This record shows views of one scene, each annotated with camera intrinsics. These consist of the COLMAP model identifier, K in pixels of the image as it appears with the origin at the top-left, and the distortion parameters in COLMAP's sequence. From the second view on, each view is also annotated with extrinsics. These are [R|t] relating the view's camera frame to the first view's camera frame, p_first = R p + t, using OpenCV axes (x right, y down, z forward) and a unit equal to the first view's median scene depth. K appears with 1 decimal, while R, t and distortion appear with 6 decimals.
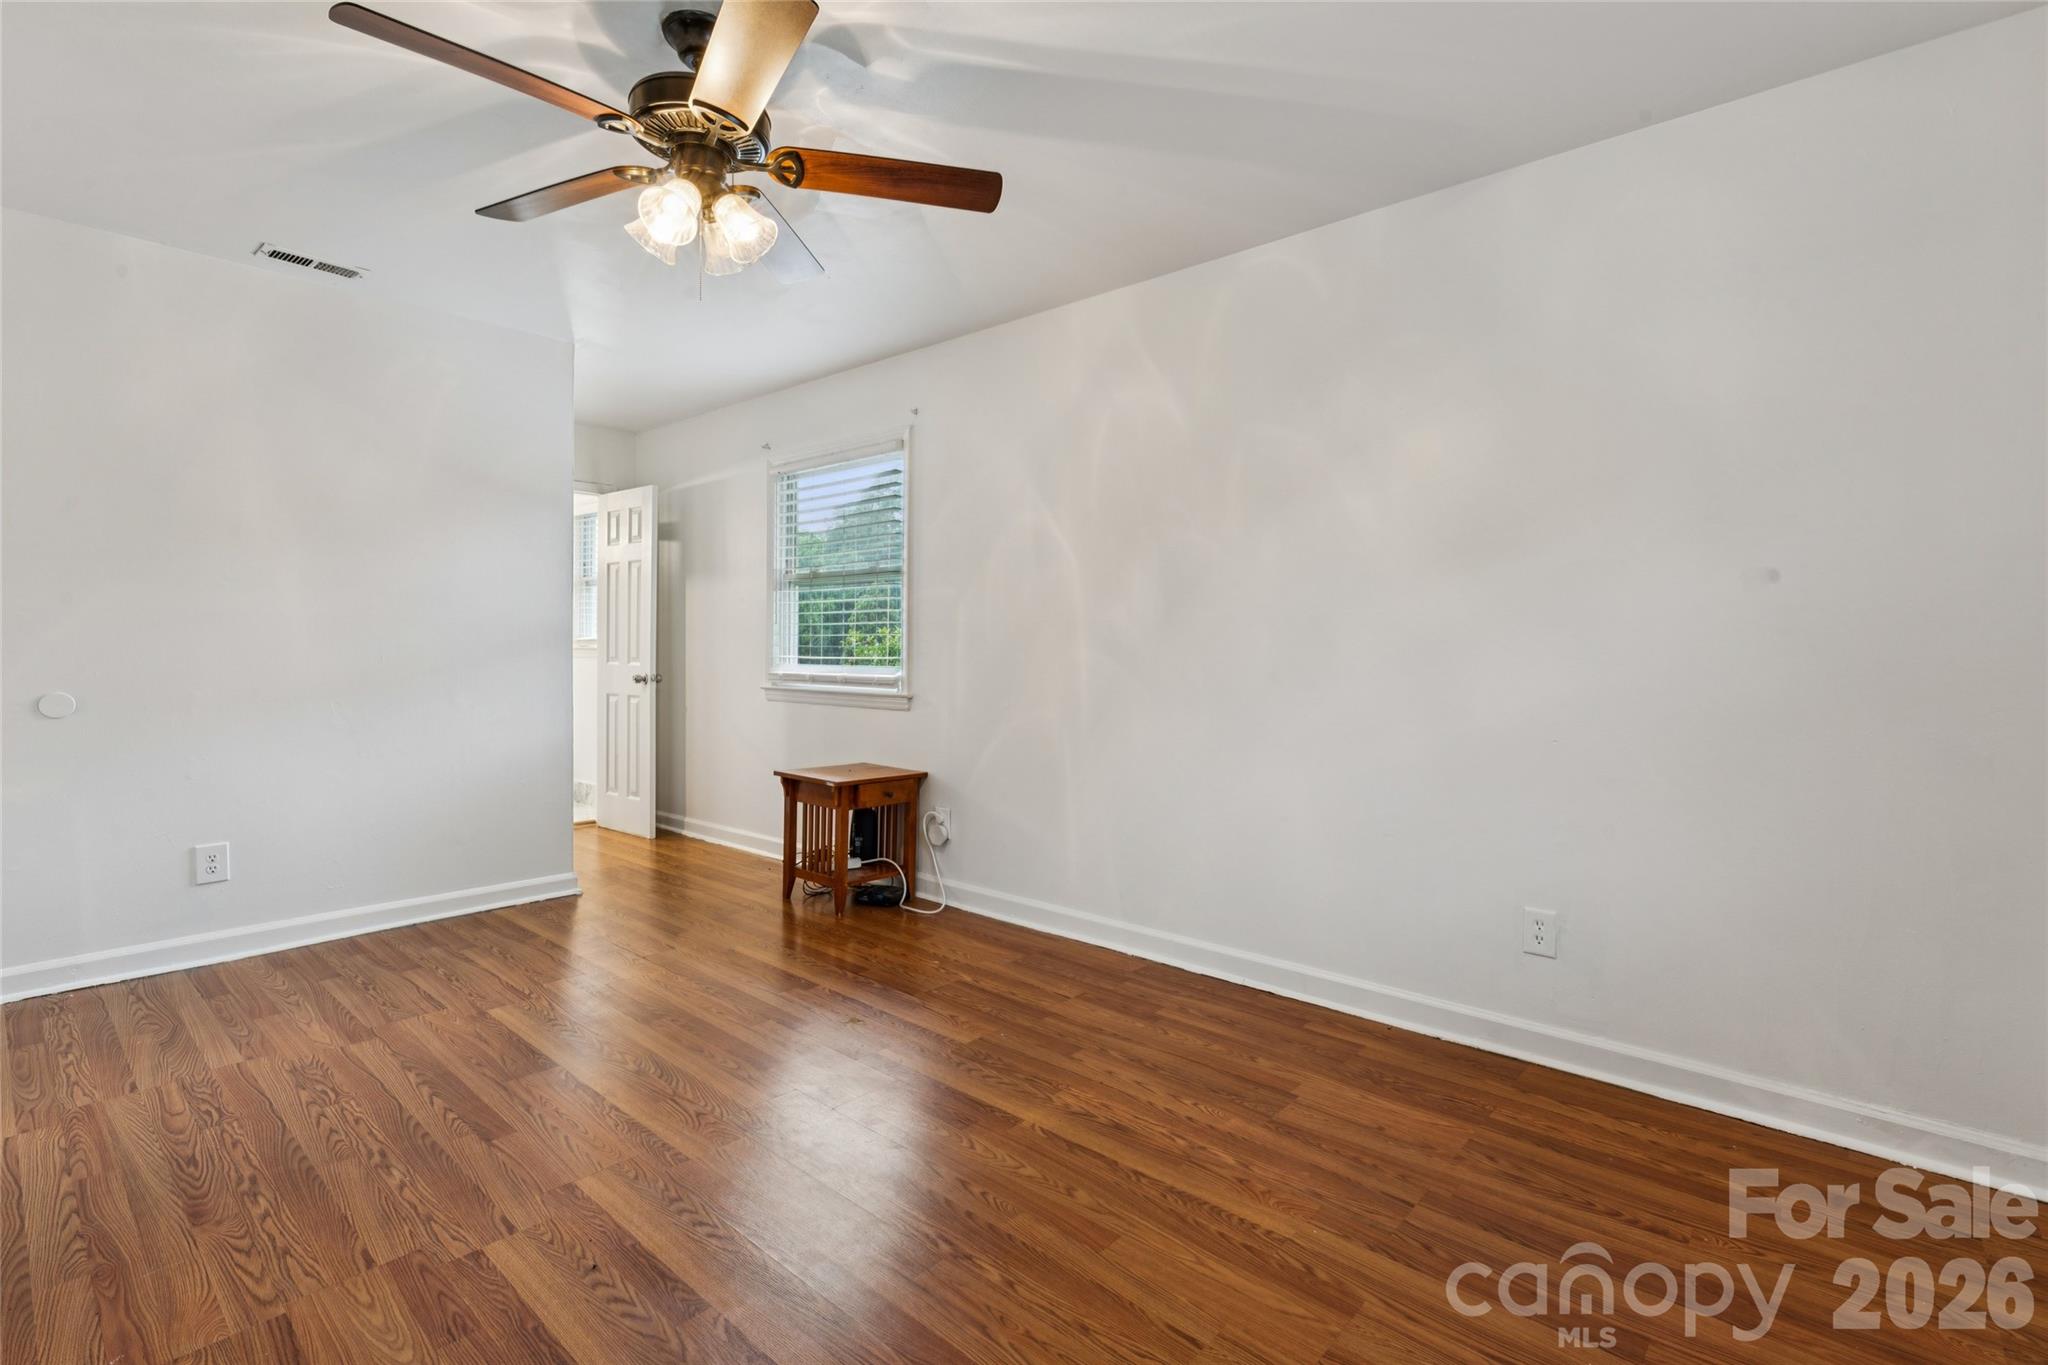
lens RADIAL K [[944.7, 0, 1033.6], [0, 944.7, 674.0], [0, 0, 1]] dist [-0.005827, 0.002282]
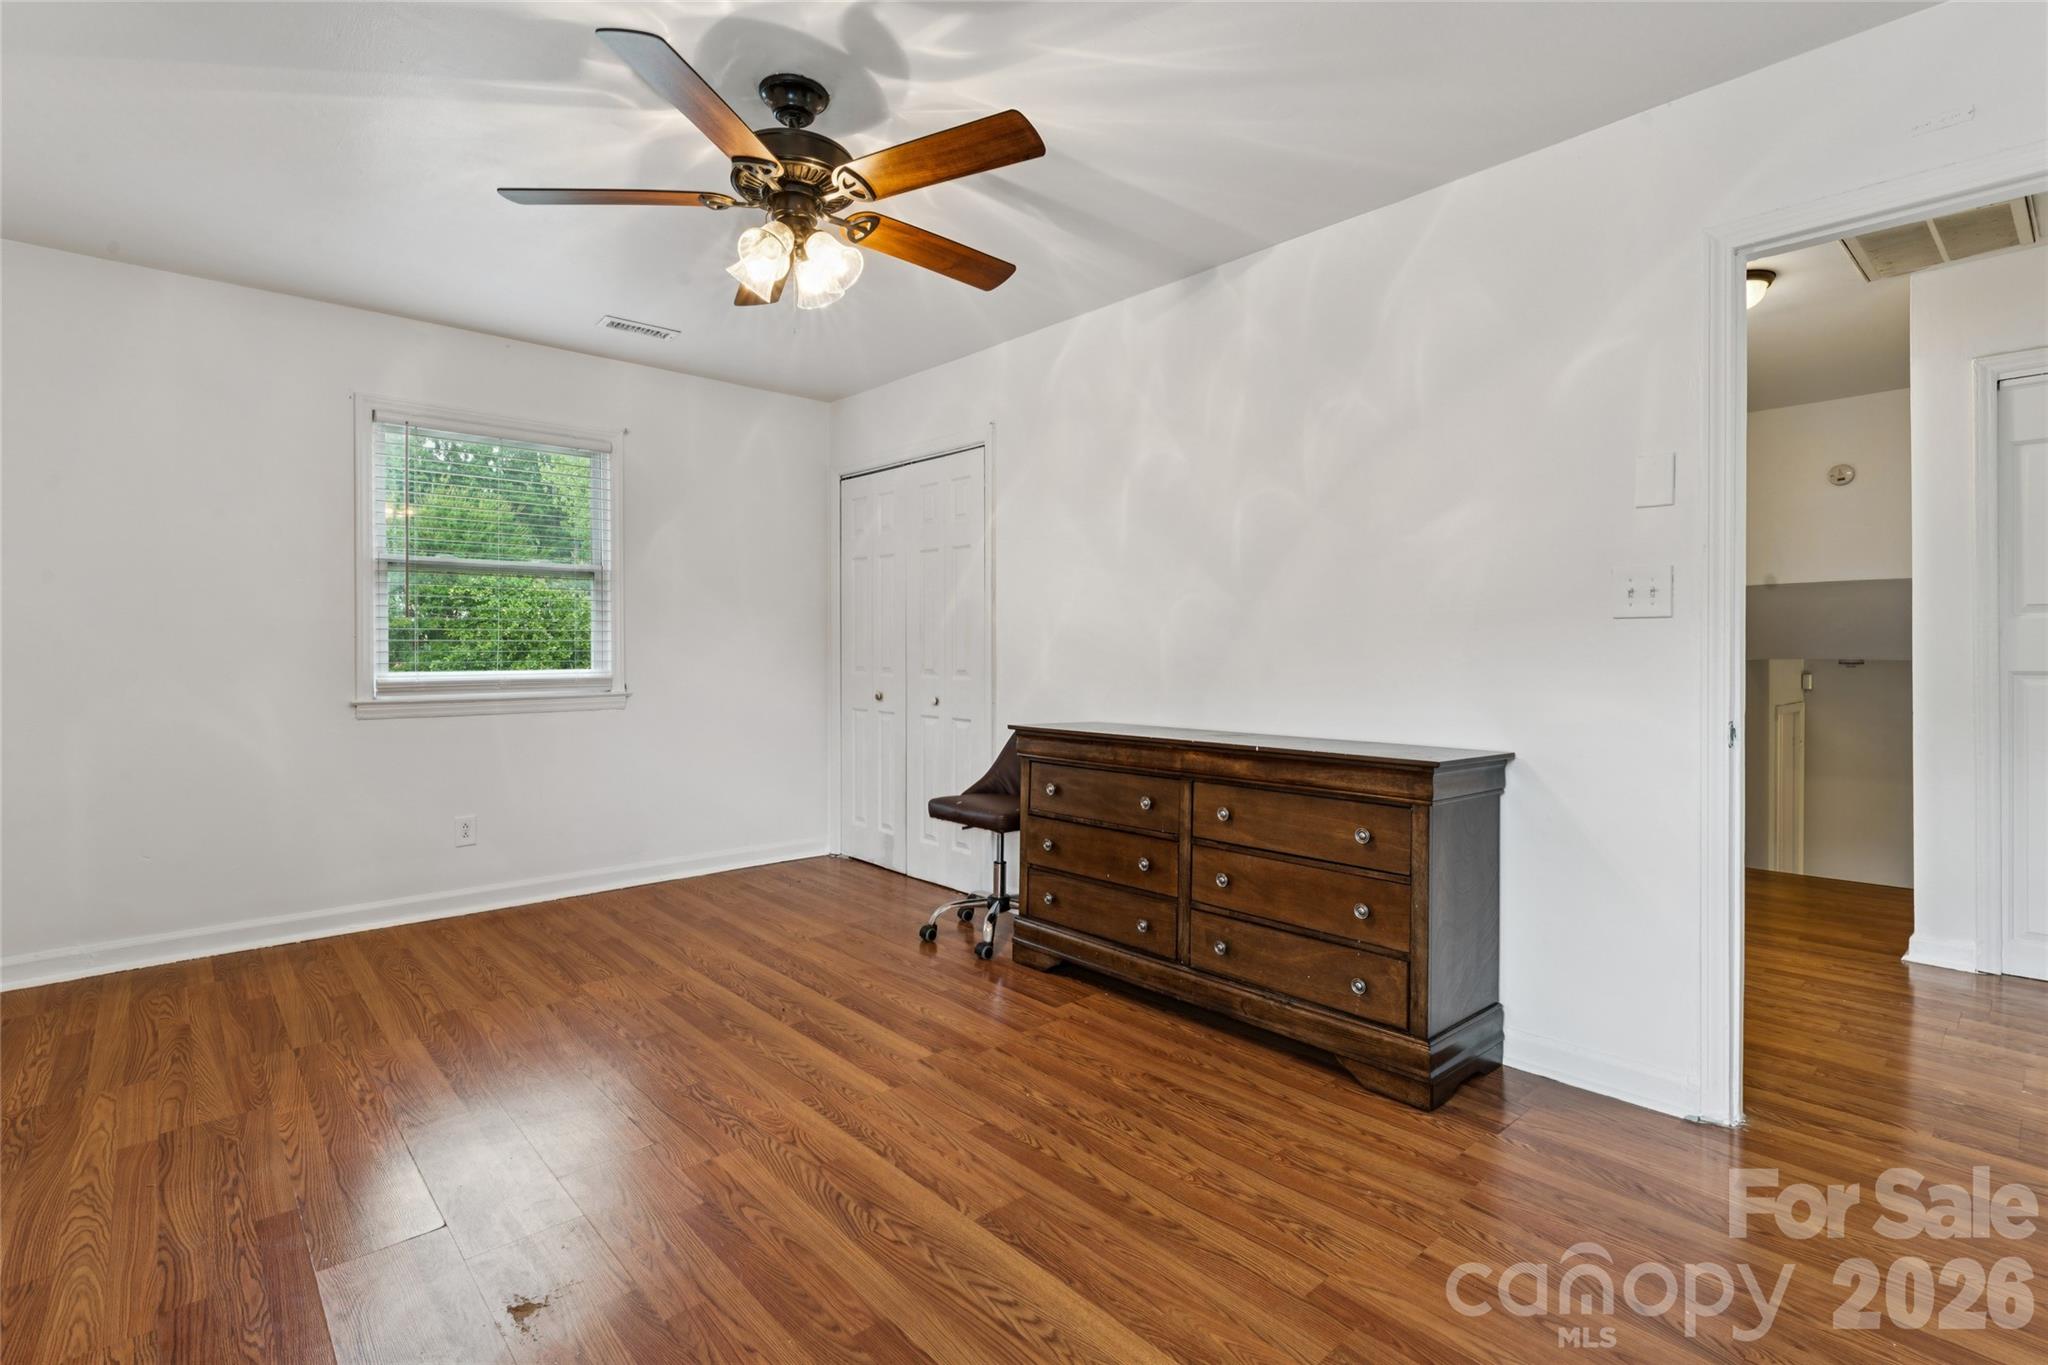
lens RADIAL K [[944.7, 0, 1018.0], [0, 944.7, 668.5], [0, 0, 1]] dist [-0.005827, 0.002282]
pose [[-0.993304, -0.012467, 0.114851, -0.698938], [-0.007626, 0.999068, 0.042496, -0.053111], [-0.115274, 0.041335, -0.992473, 1.940476]]
